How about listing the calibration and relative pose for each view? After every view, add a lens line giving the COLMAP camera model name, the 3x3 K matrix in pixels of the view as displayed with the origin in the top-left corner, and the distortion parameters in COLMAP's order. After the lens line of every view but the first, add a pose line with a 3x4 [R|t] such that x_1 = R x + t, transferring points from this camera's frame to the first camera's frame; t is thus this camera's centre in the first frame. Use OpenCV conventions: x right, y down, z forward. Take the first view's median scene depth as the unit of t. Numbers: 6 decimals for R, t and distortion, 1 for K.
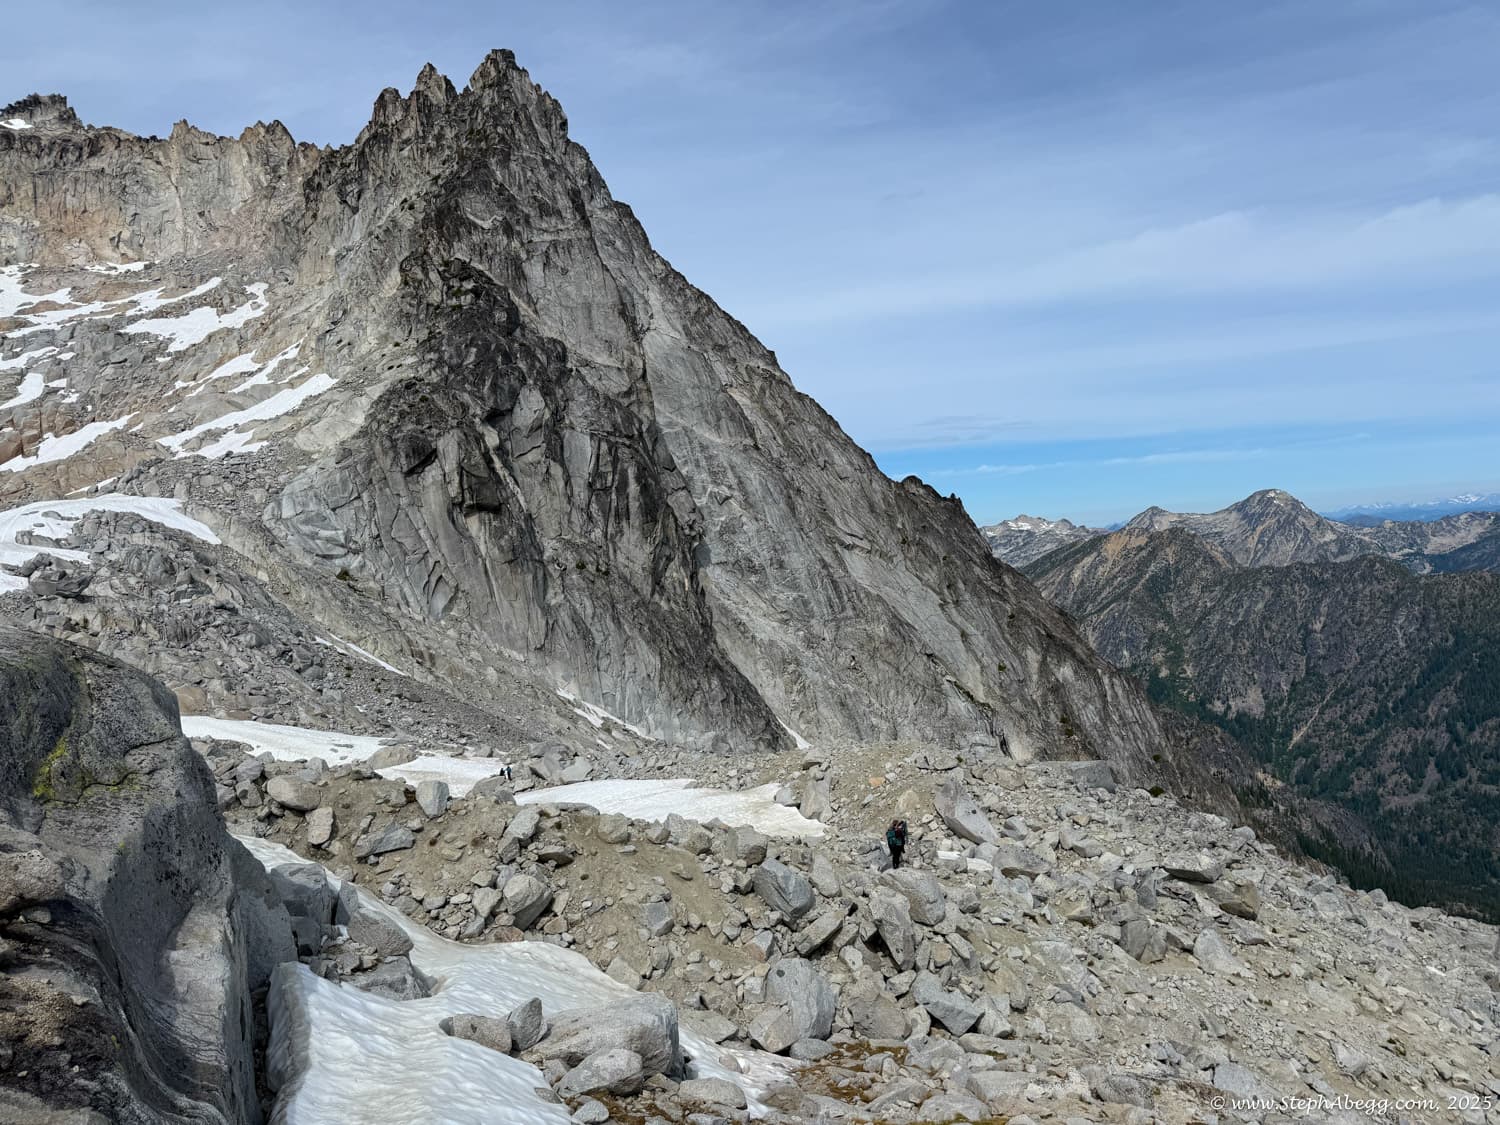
lens RADIAL K [[1020.6, 0, 749.7], [0, 1020.6, 591.8], [0, 0, 1]] dist [-0.004243, -0.015946]
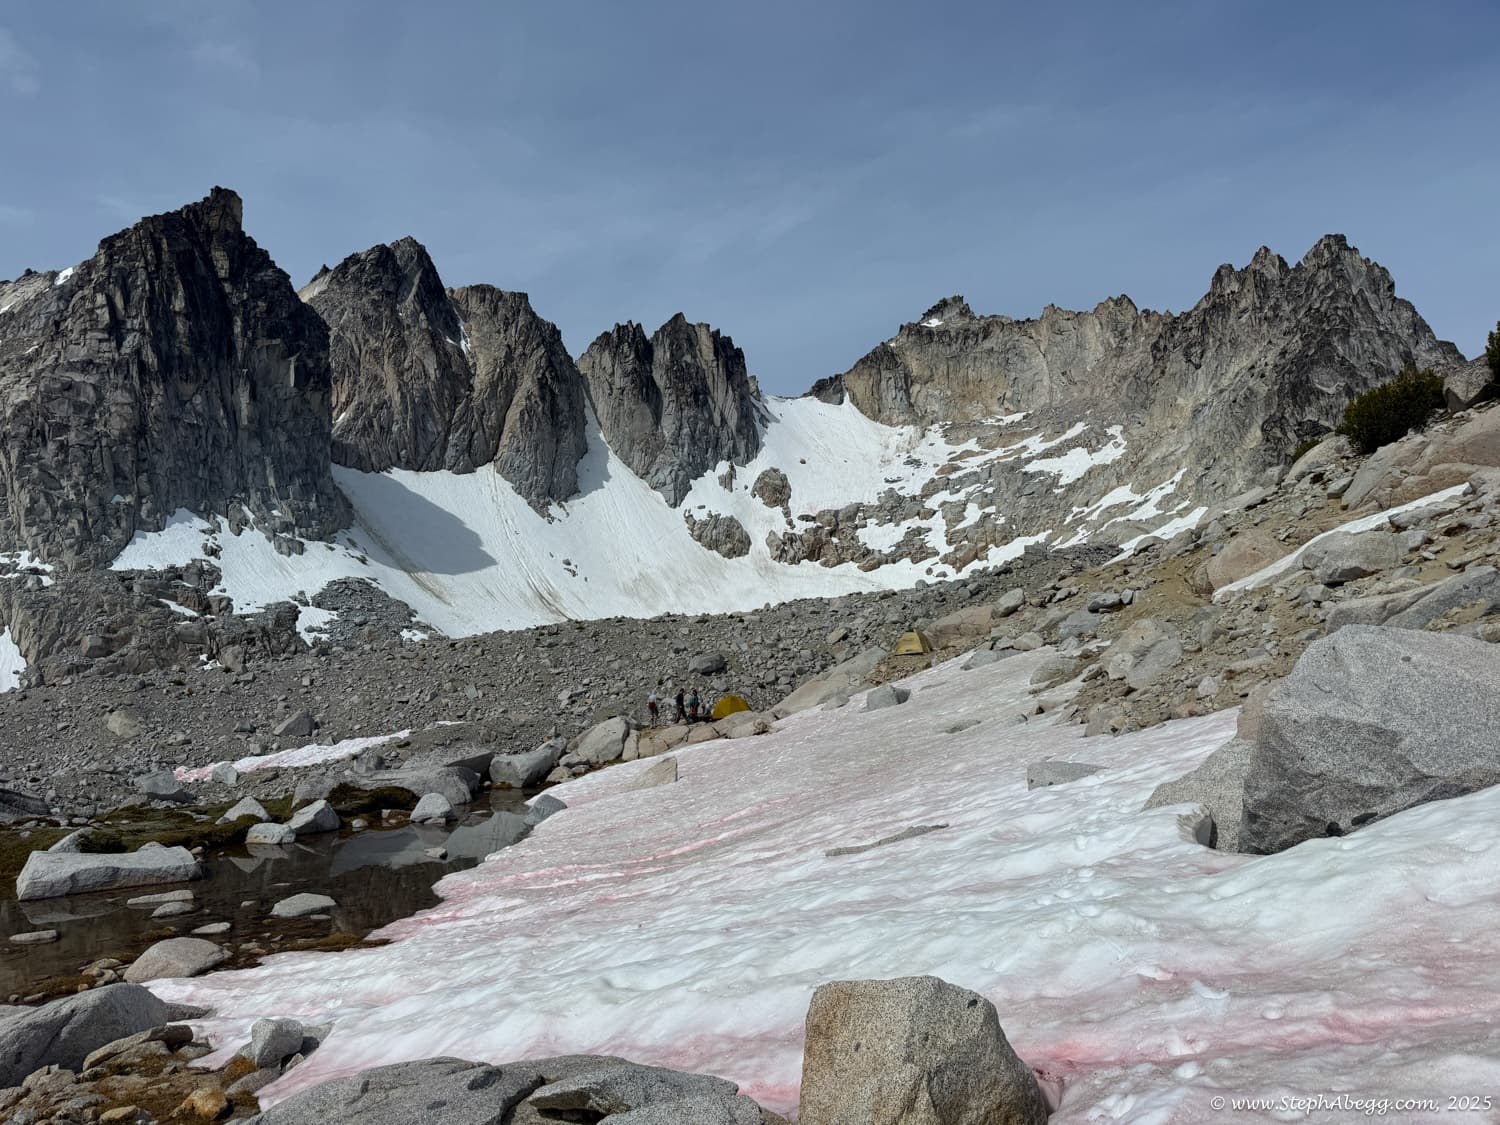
lens RADIAL K [[1020.6, 0, 749.7], [0, 1020.6, 591.8], [0, 0, 1]] dist [-0.004243, -0.015946]
pose [[0.762438, 0.009658, -0.646989, 0.018641], [-0.060238, 0.996606, -0.056110, 0.017828], [0.644251, 0.081754, 0.760432, -0.331911]]
